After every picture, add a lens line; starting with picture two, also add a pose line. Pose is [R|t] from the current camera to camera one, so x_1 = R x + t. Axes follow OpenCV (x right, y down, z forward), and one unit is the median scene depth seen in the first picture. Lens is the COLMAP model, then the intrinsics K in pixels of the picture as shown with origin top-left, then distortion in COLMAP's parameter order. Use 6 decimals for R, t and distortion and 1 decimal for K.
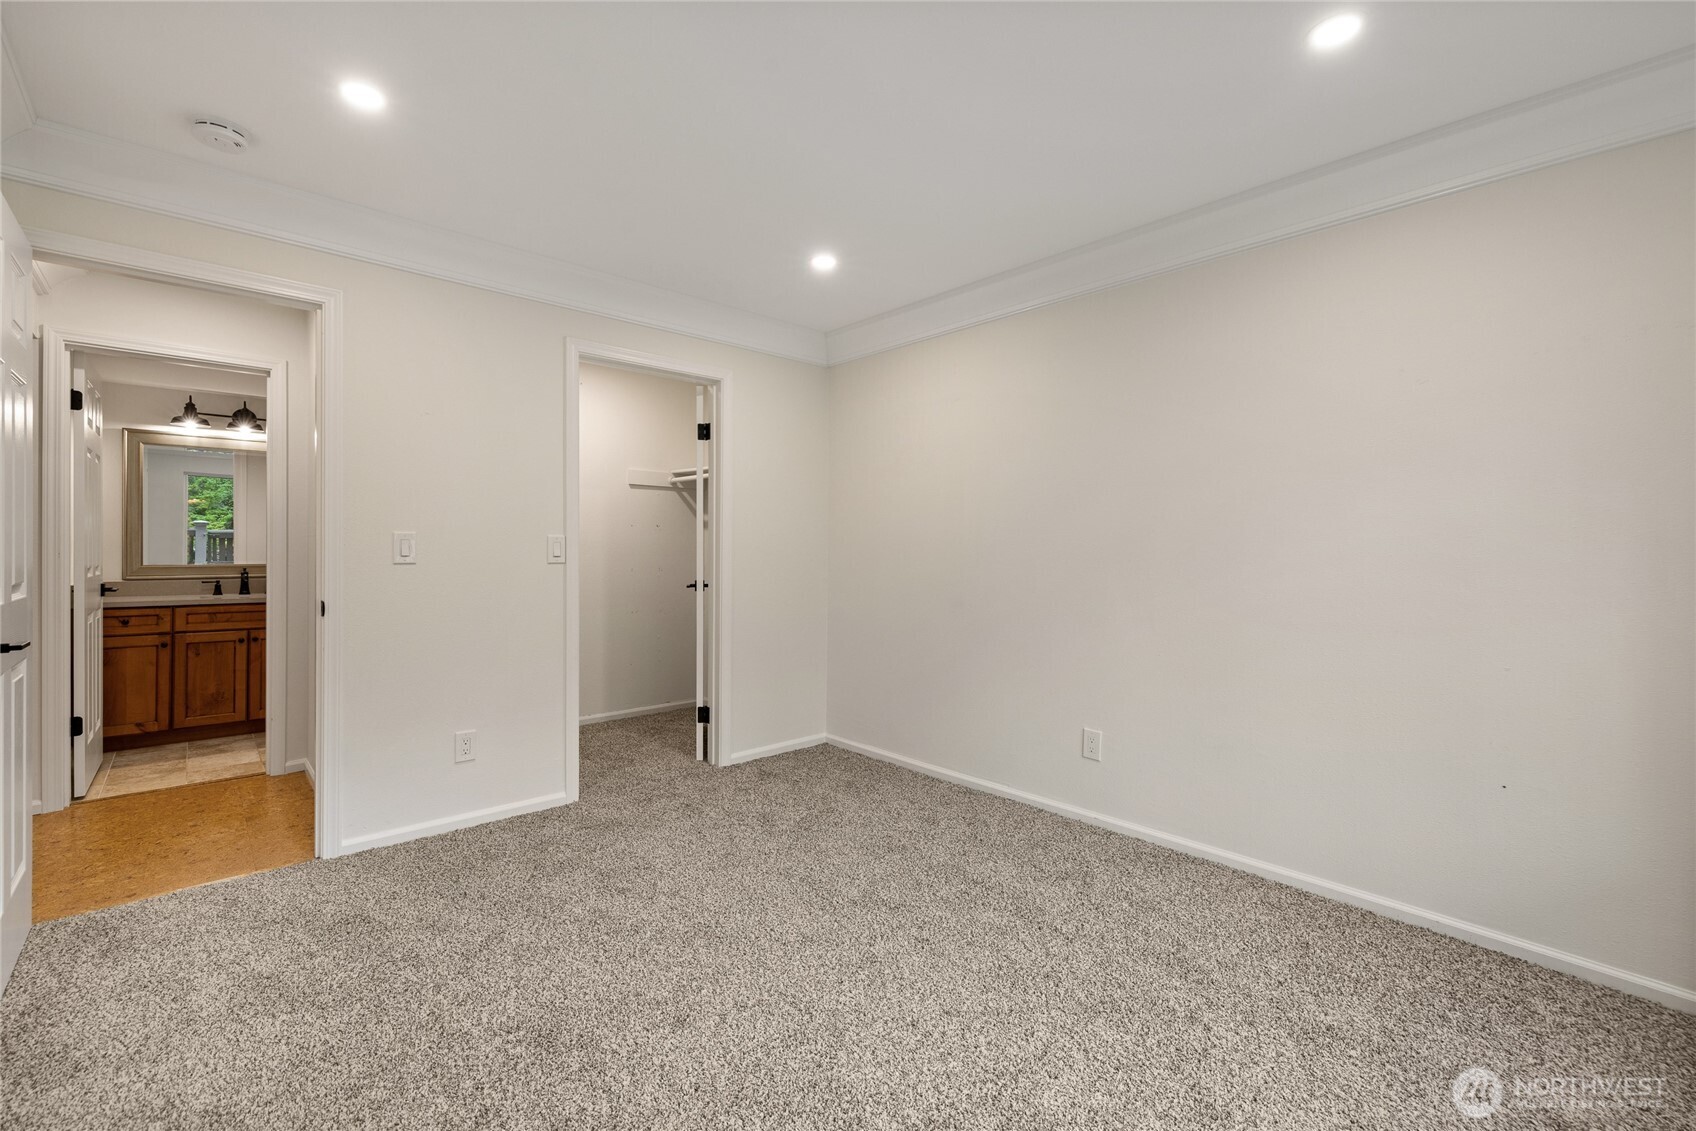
lens RADIAL K [[718.2, 0, 840.9], [0, 718.2, 552.4], [0, 0, 1]] dist [0.002350, 0.000515]
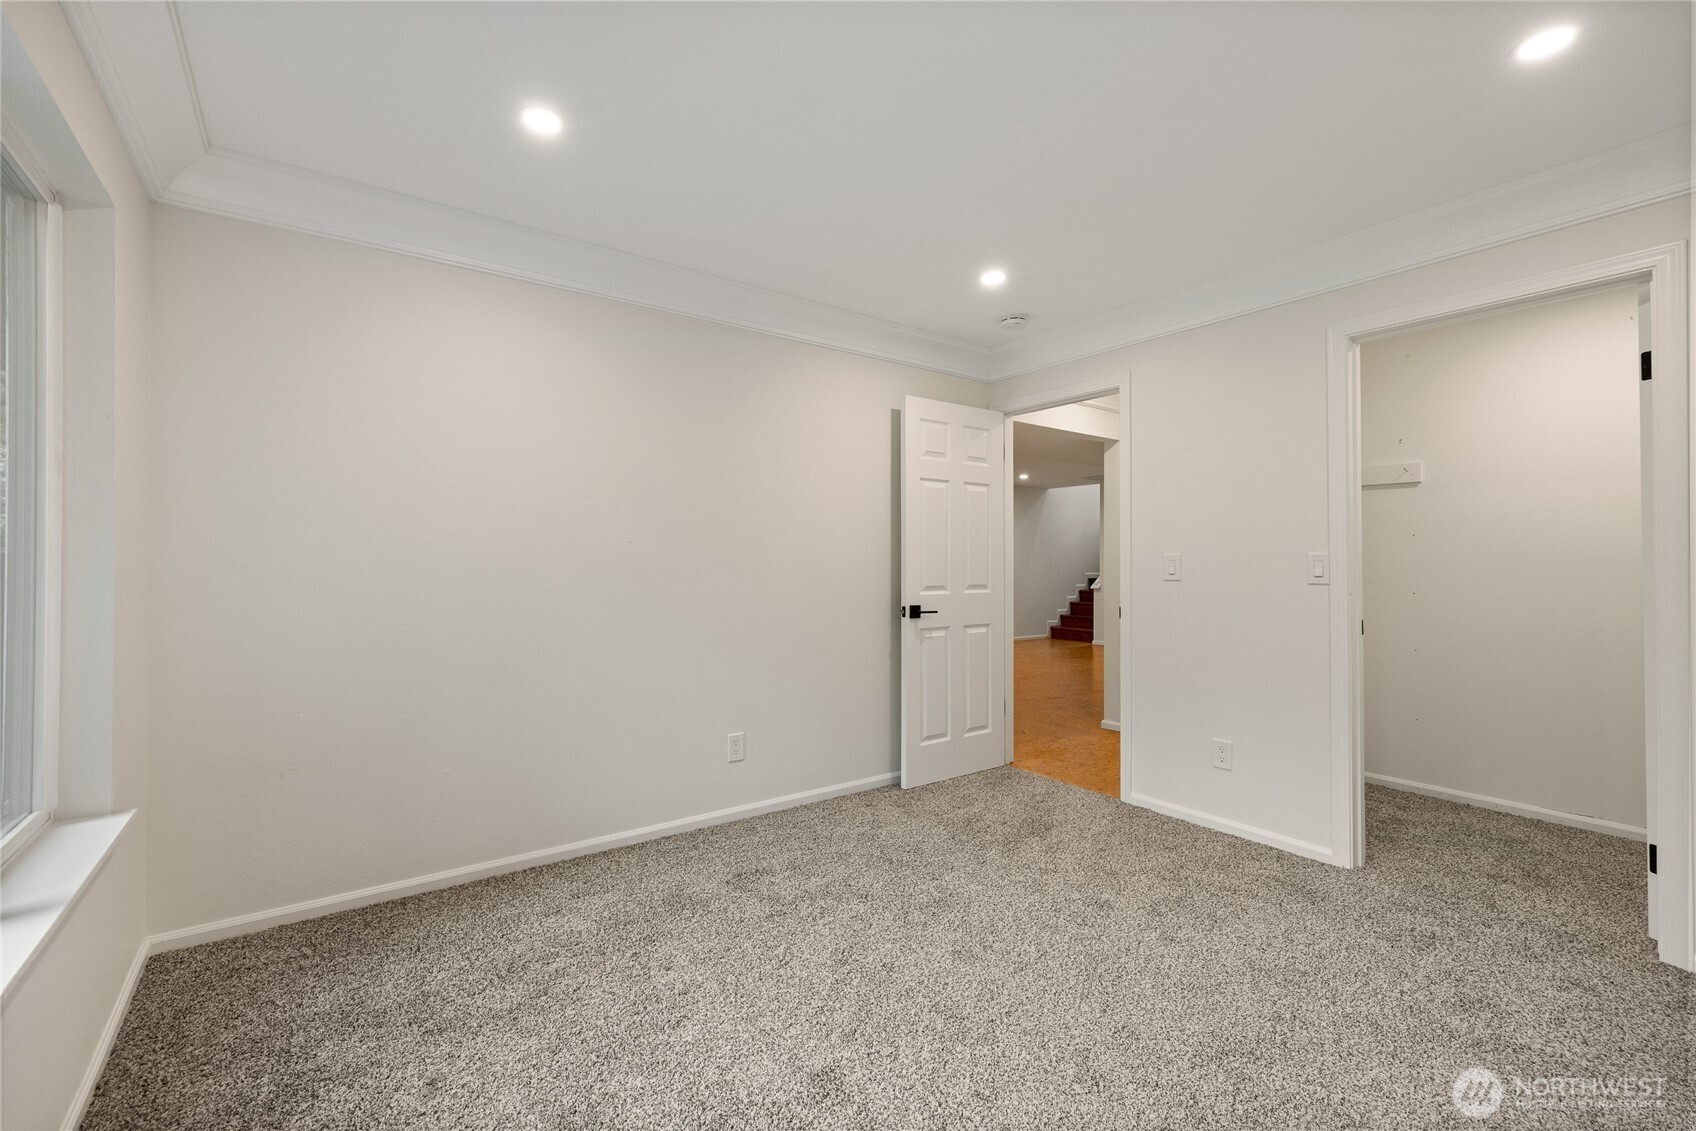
lens RADIAL K [[718.2, 0, 832.7], [0, 718.2, 564.8], [0, 0, 1]] dist [0.002350, 0.000515]
pose [[-0.108815, -0.010436, -0.994007, 0.605034], [-0.012569, 0.999879, -0.009121, 0.007310], [0.993983, 0.011501, -0.108933, 0.549132]]
